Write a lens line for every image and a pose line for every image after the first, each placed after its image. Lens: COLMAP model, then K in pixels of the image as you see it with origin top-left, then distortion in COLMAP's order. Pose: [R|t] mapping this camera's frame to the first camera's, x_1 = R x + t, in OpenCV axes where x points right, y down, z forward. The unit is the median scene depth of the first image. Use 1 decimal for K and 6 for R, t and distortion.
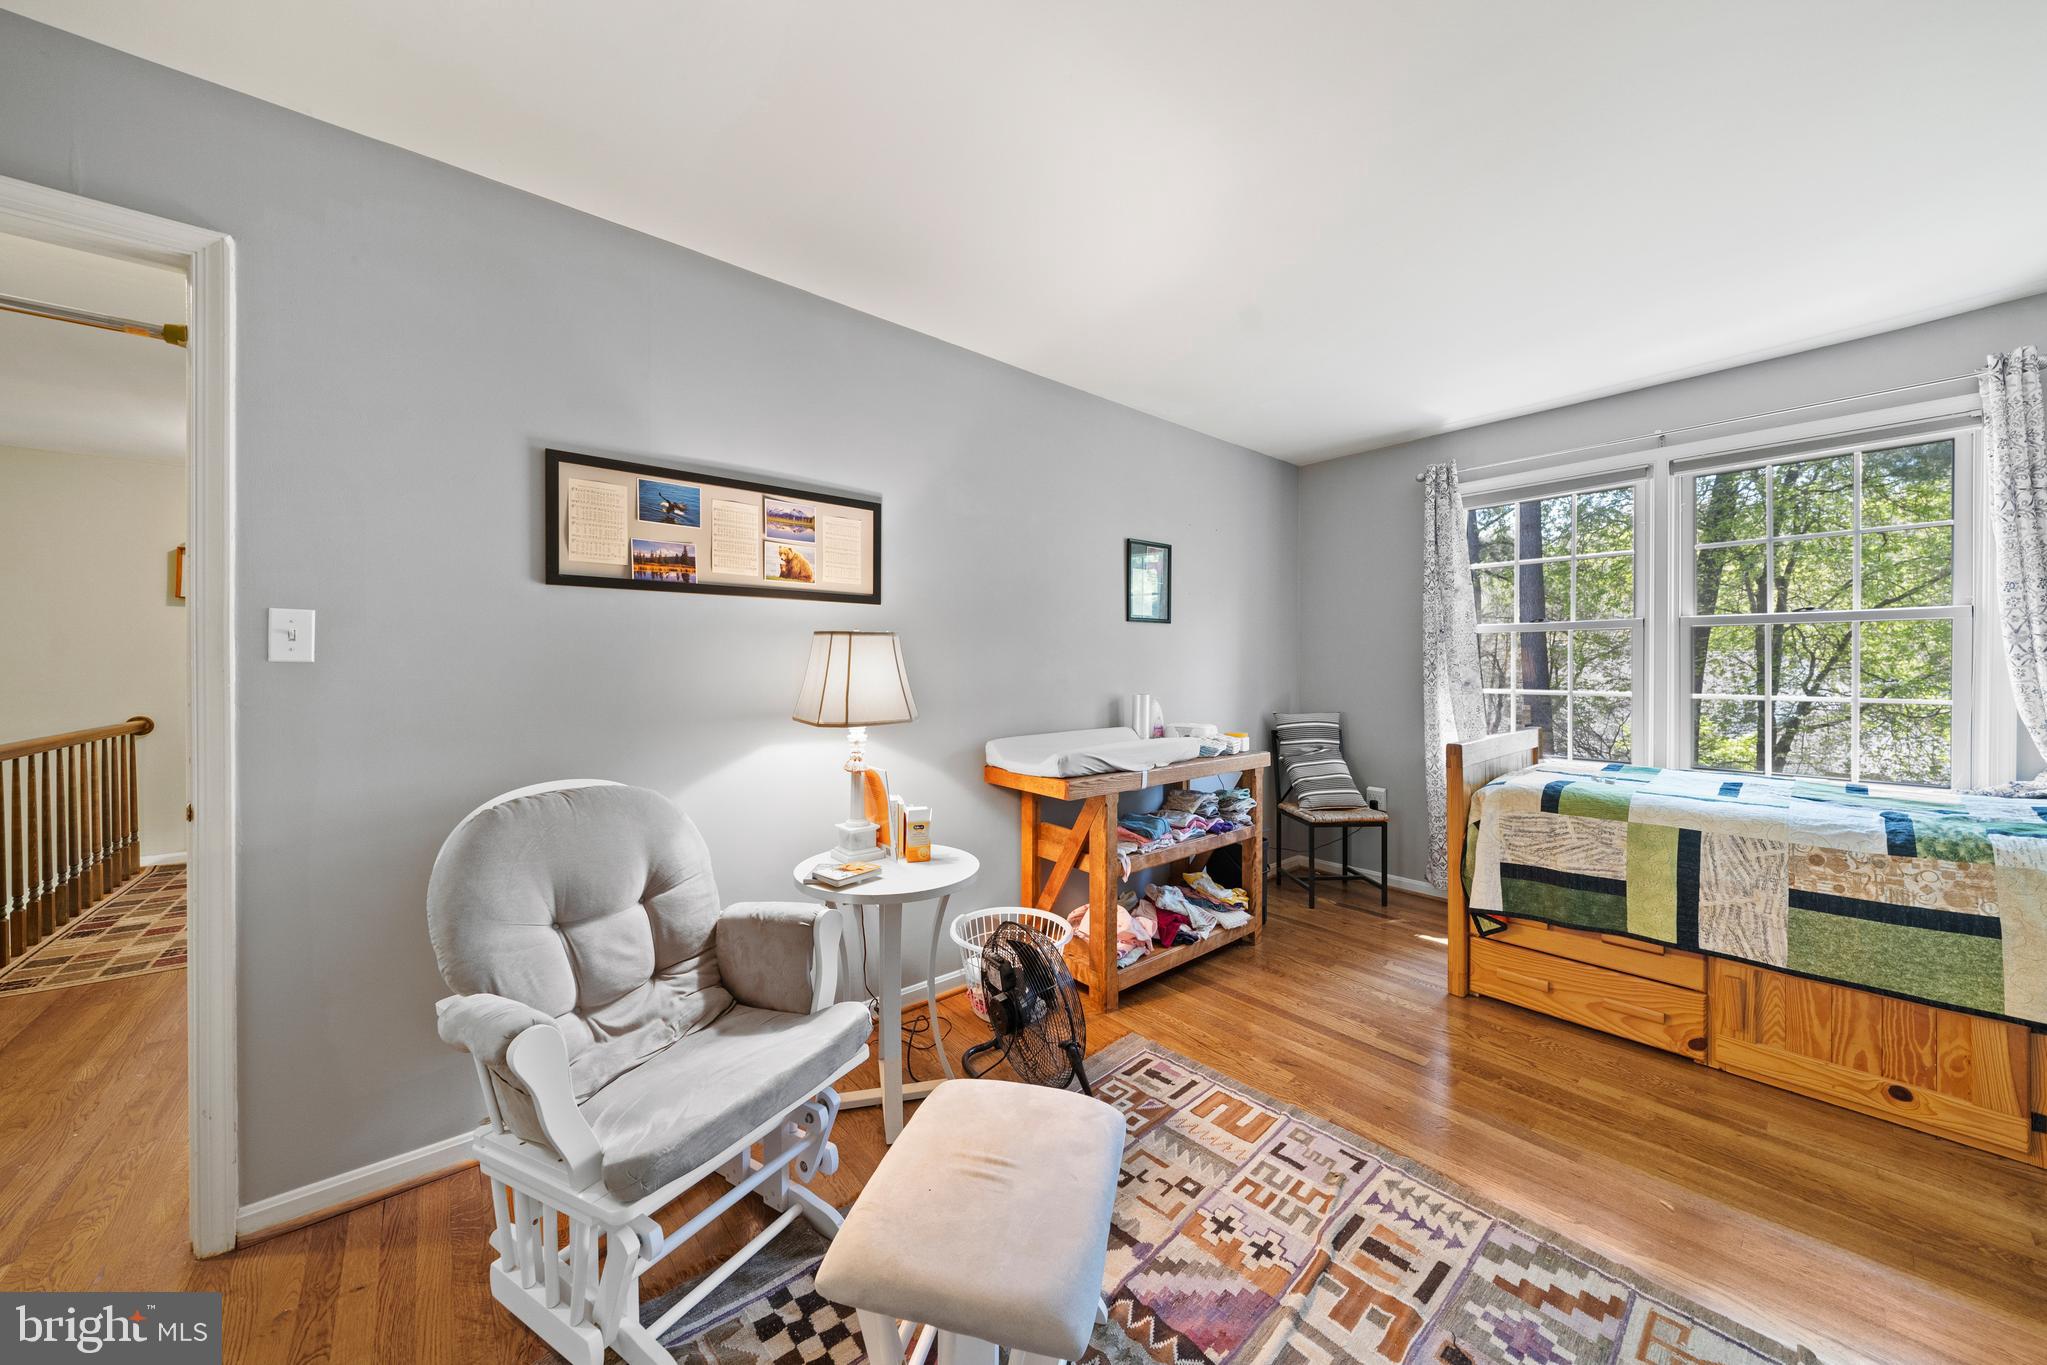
lens RADIAL K [[713.3, 0, 1029.4], [0, 713.3, 671.4], [0, 0, 1]] dist [0.001483, -0.000240]
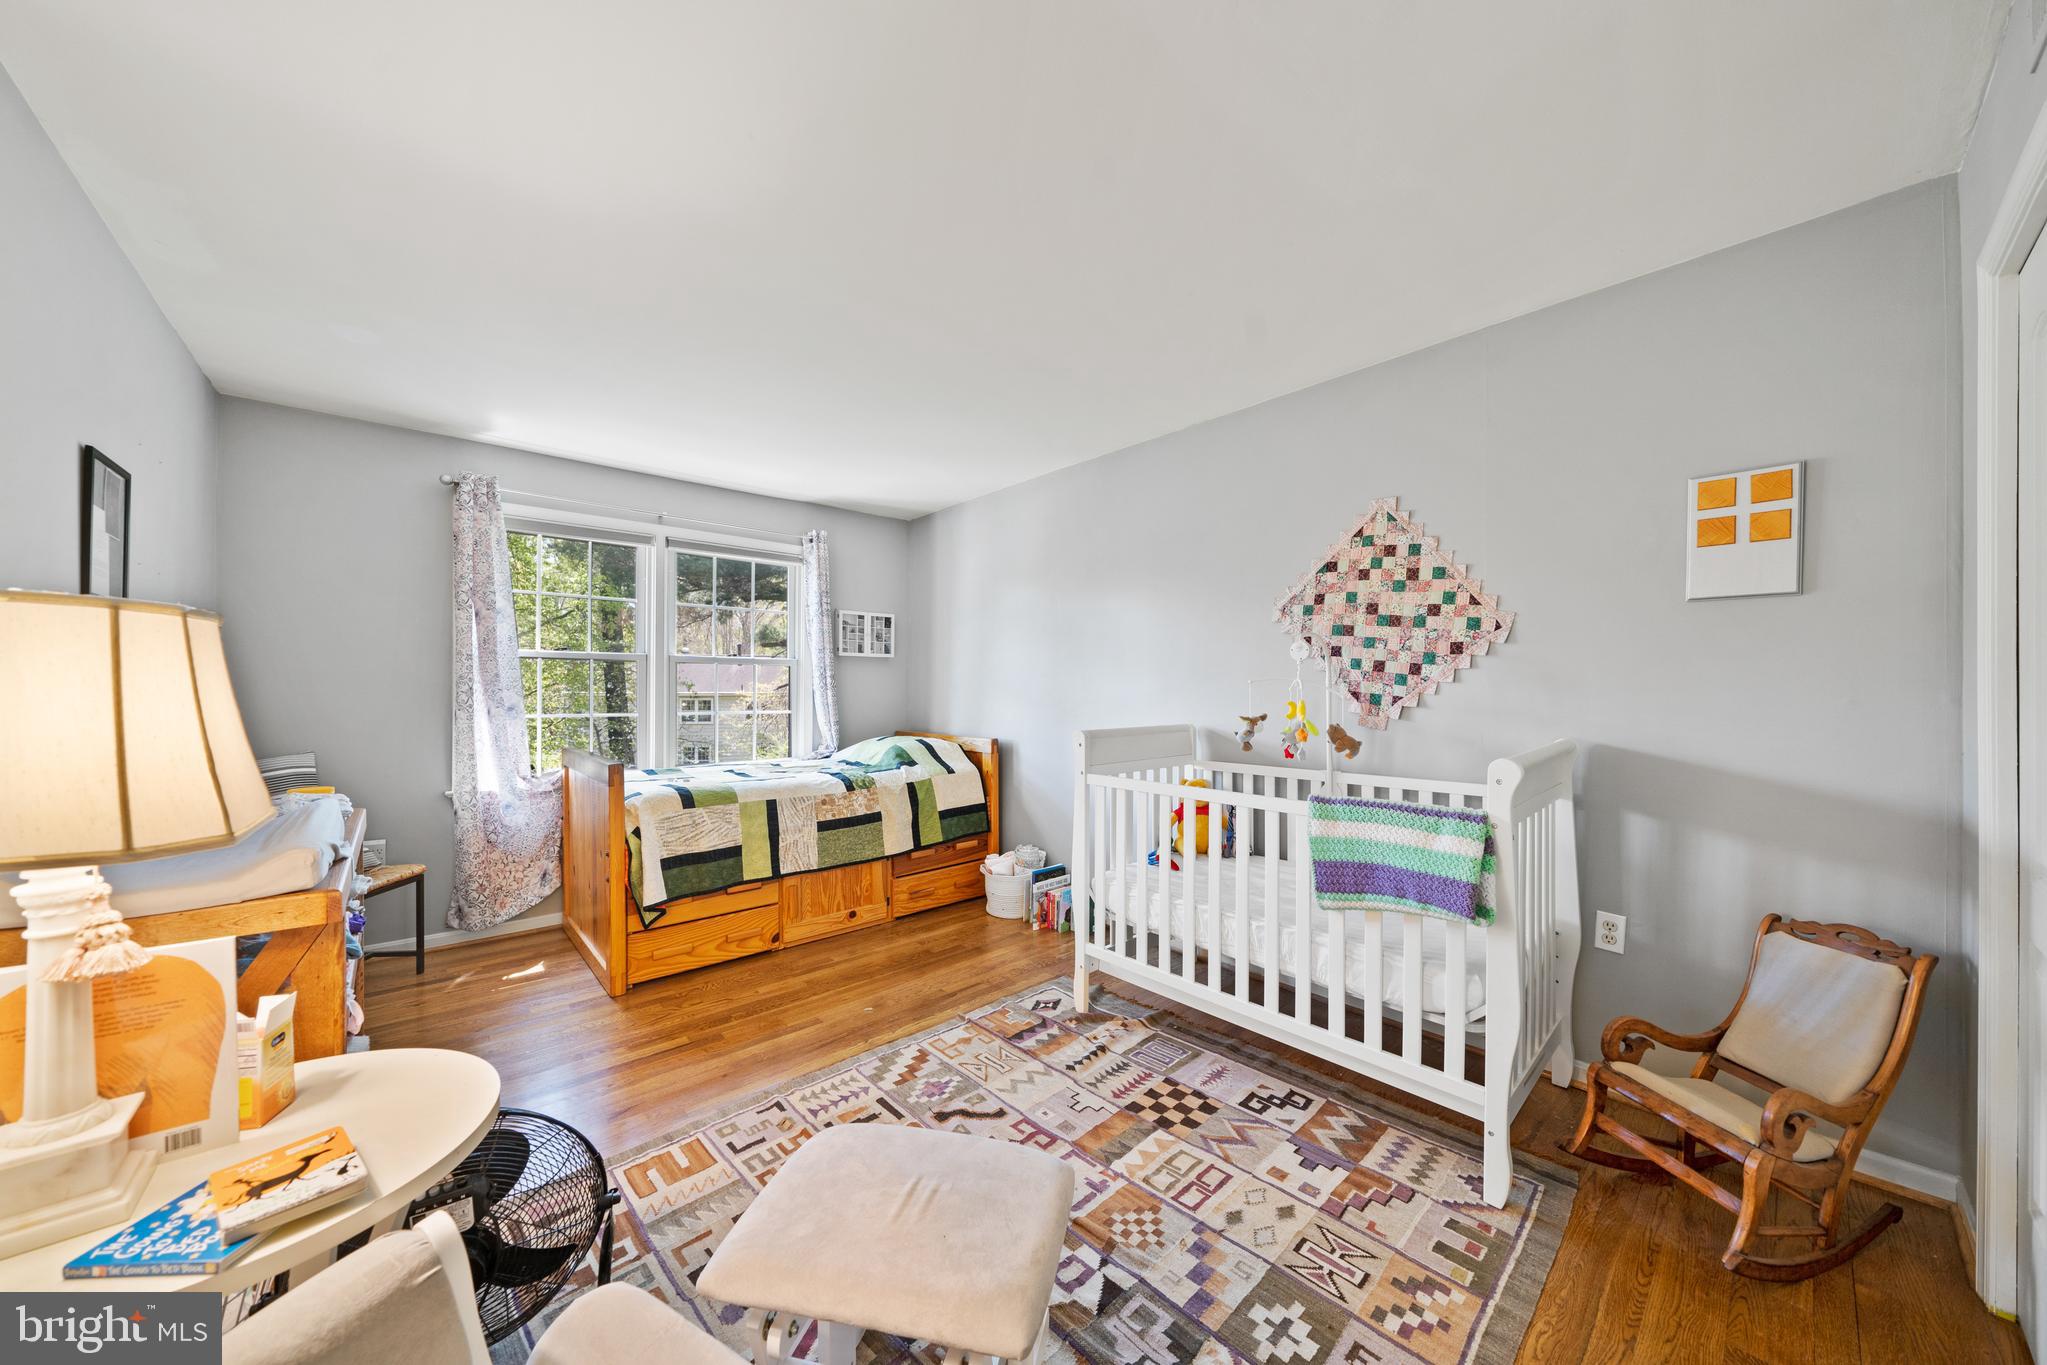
lens RADIAL K [[713.3, 0, 1029.3], [0, 713.3, 693.2], [0, 0, 1]] dist [0.001483, -0.000240]
pose [[-0.034617, -0.001737, 0.999399, -0.582739], [0.002961, 0.999994, 0.001841, -0.006108], [-0.999396, 0.003023, -0.034612, 0.478200]]
